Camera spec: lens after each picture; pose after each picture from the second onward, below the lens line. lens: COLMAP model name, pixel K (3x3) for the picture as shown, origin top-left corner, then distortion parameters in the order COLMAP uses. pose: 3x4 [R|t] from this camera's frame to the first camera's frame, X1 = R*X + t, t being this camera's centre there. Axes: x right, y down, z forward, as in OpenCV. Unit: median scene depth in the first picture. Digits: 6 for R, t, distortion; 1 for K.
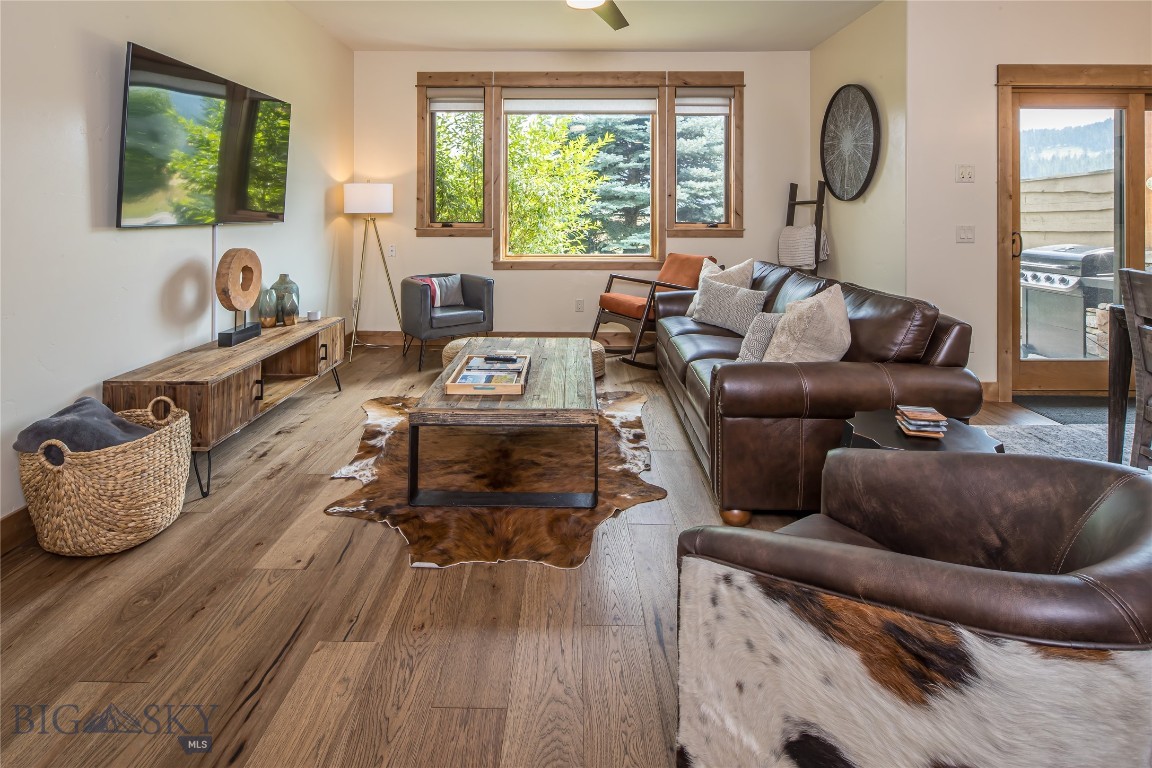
lens RADIAL K [[577.8, 0, 574.6], [0, 577.8, 211.5], [0, 0, 1]] dist [0.000013, -0.000769]
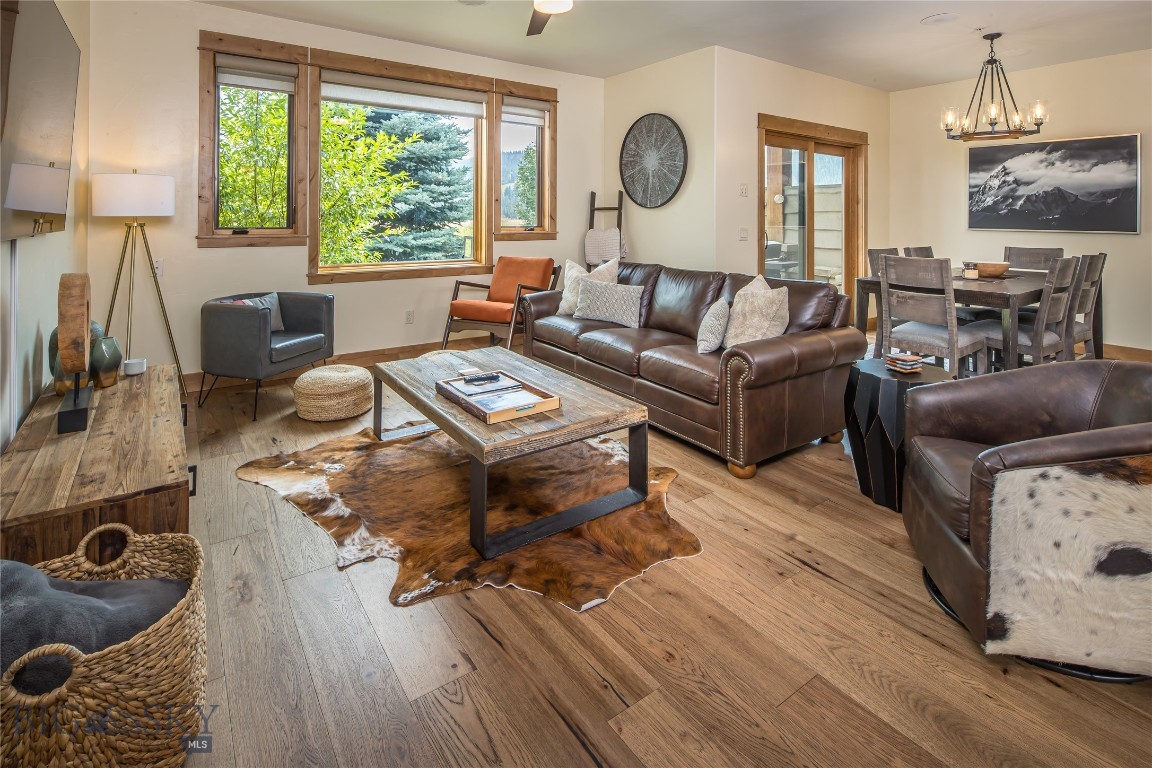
lens RADIAL K [[565.4, 0, 573.1], [0, 565.4, 213.9], [0, 0, 1]] dist [0.000008, -0.001663]
pose [[0.808316, 0.007181, 0.588705, -0.374462], [-0.006922, 0.999972, -0.002694, -0.001929], [-0.588708, -0.001897, 0.808344, 0.135423]]
